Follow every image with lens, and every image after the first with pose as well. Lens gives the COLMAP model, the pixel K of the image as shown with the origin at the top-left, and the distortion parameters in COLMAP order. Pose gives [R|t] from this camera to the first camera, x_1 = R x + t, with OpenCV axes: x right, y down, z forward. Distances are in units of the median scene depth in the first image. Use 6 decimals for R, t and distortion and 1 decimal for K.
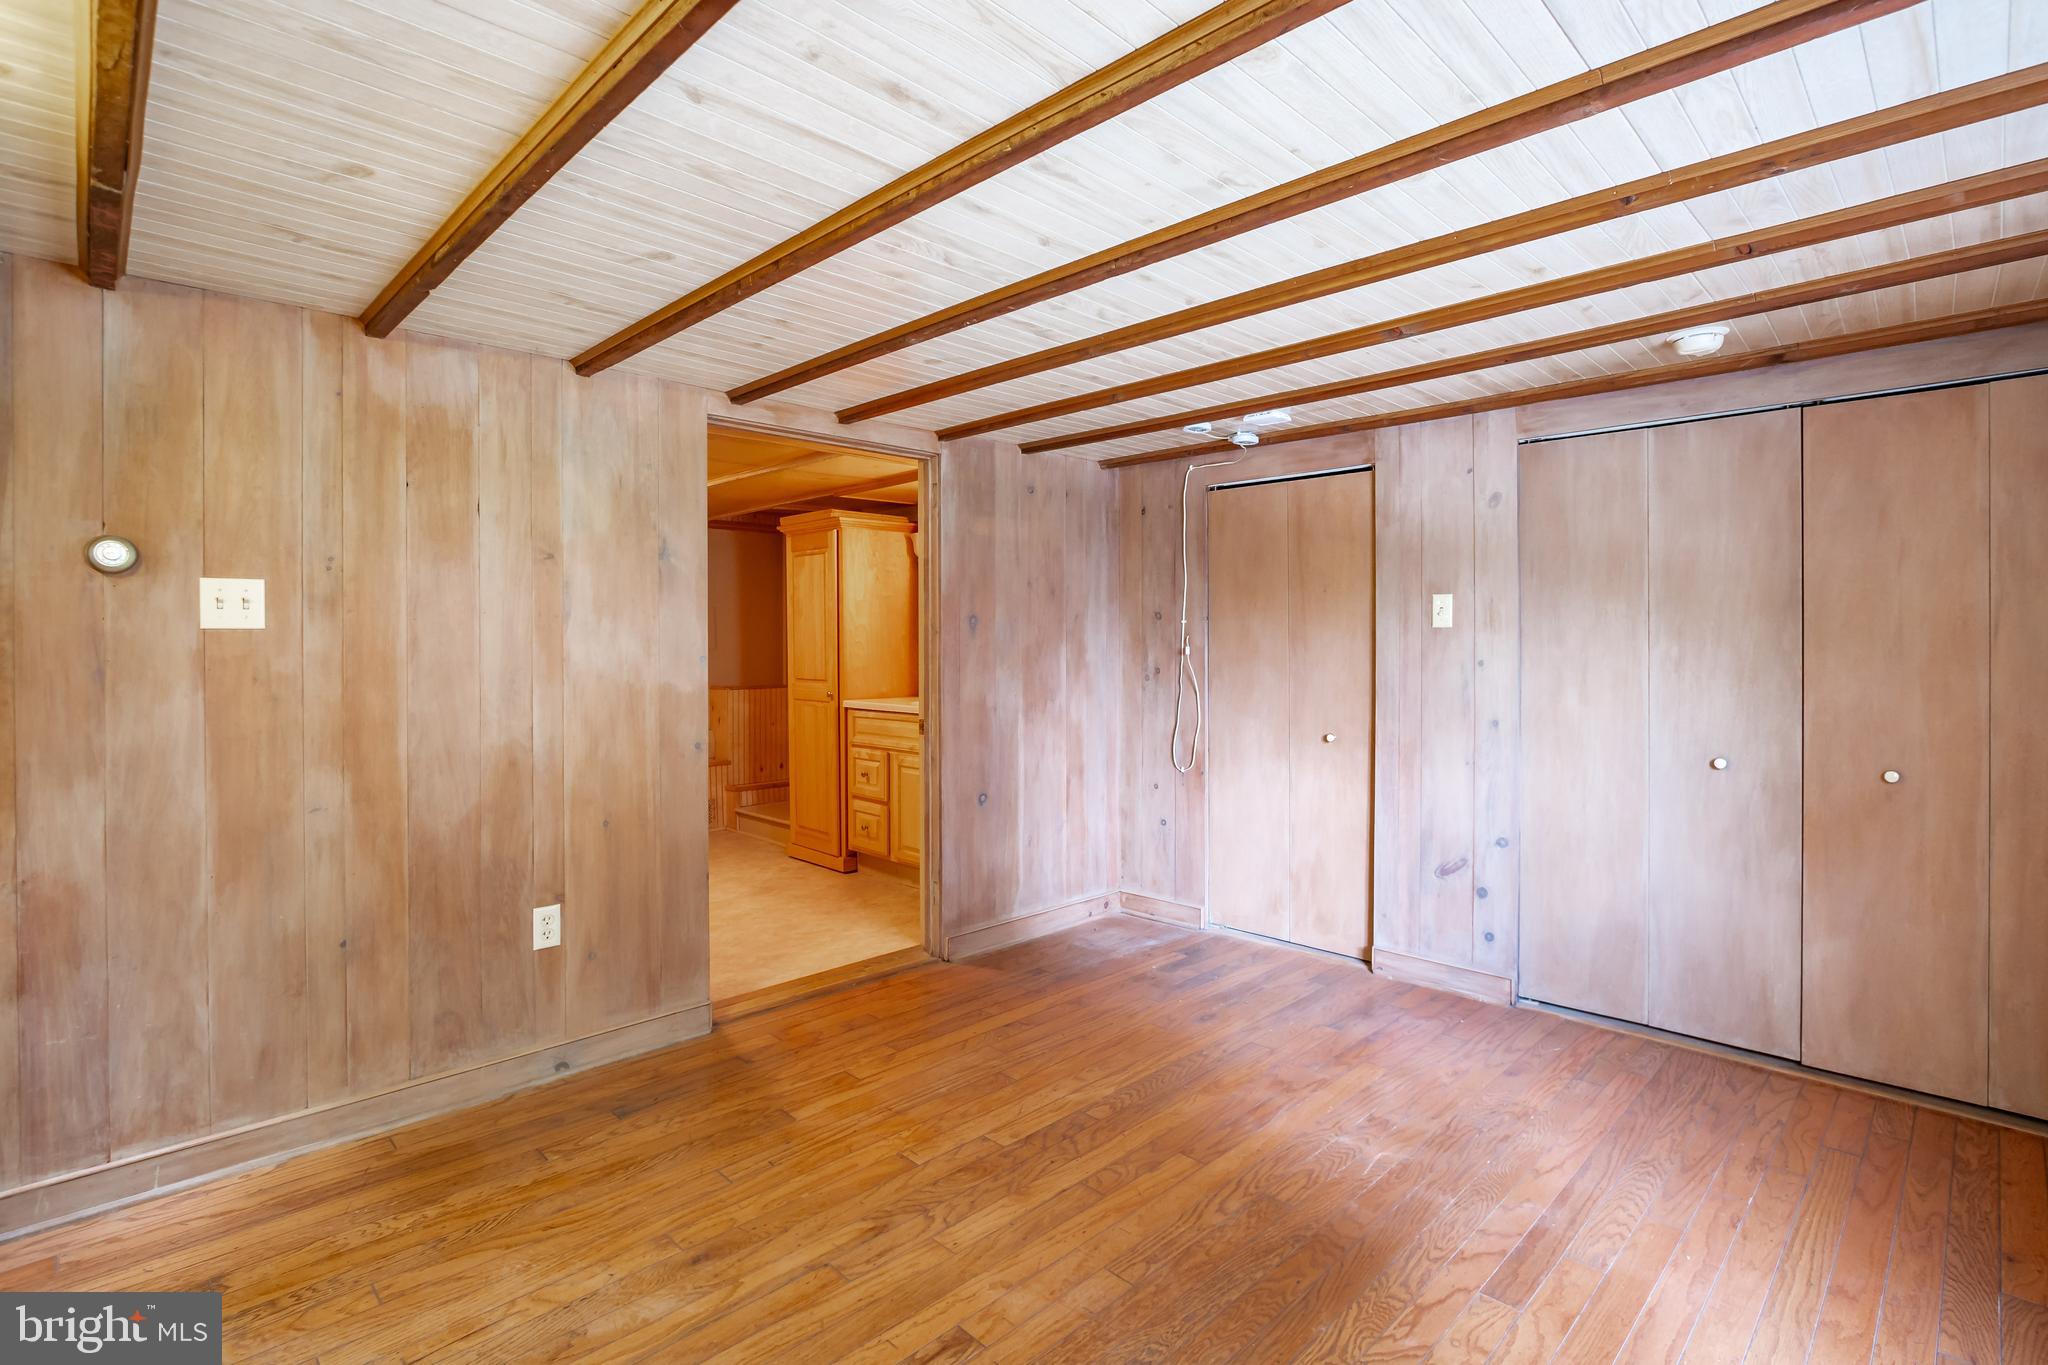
lens RADIAL K [[987.8, 0, 1032.0], [0, 987.8, 663.4], [0, 0, 1]] dist [-0.004748, 0.002143]
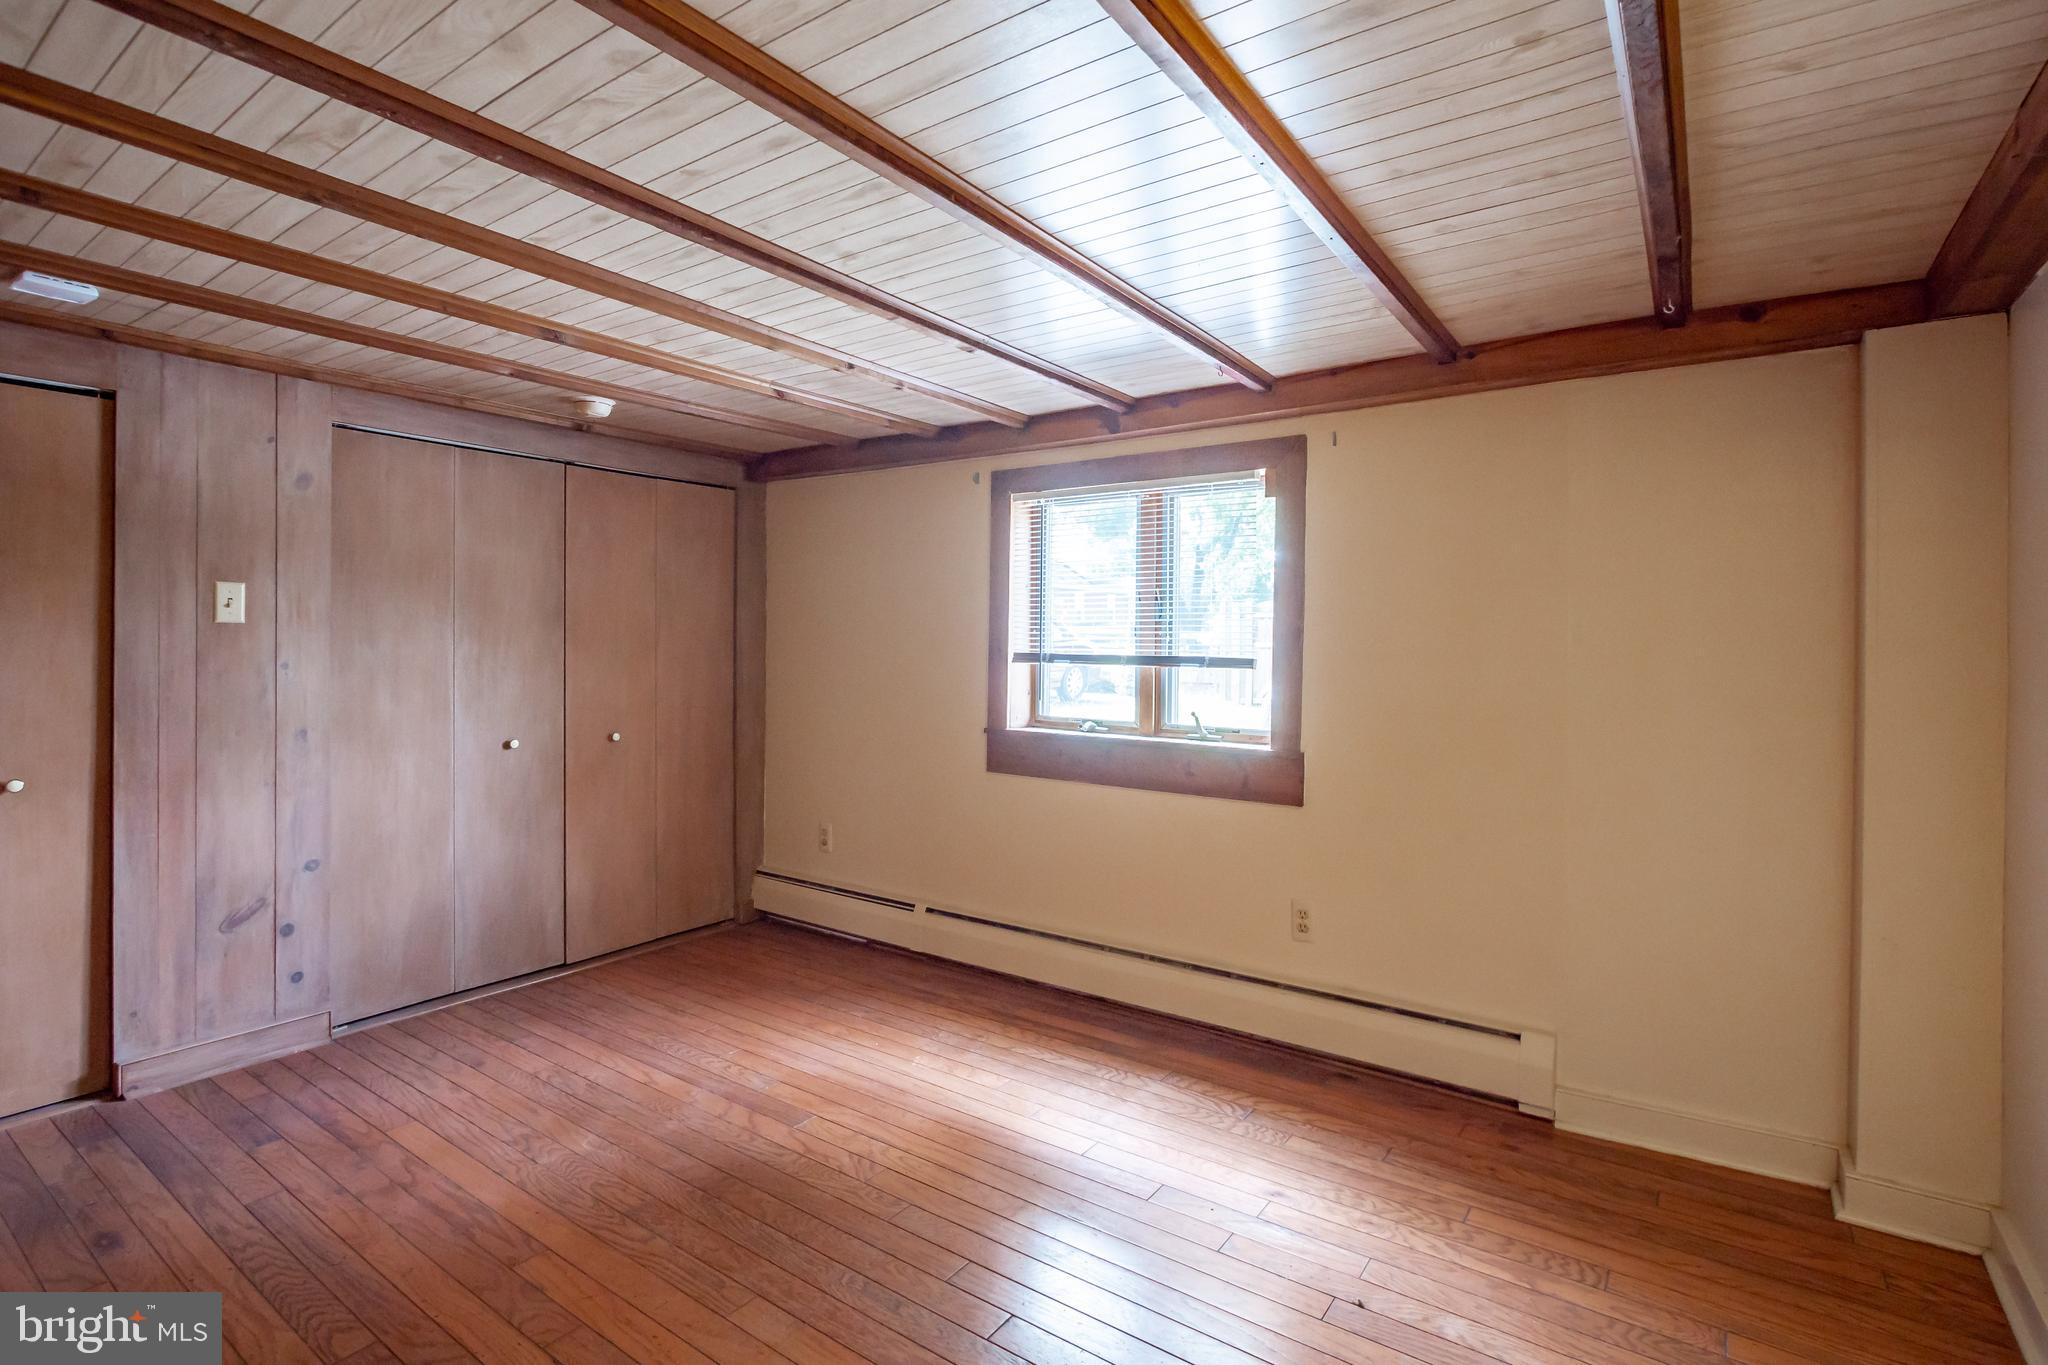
lens RADIAL K [[987.8, 0, 1034.6], [0, 987.8, 662.5], [0, 0, 1]] dist [-0.004748, 0.002143]
pose [[-0.170076, -0.015878, 0.985303, -0.495051], [0.017284, 0.999668, 0.019093, -0.007934], [-0.985279, 0.020277, -0.169745, 0.484379]]
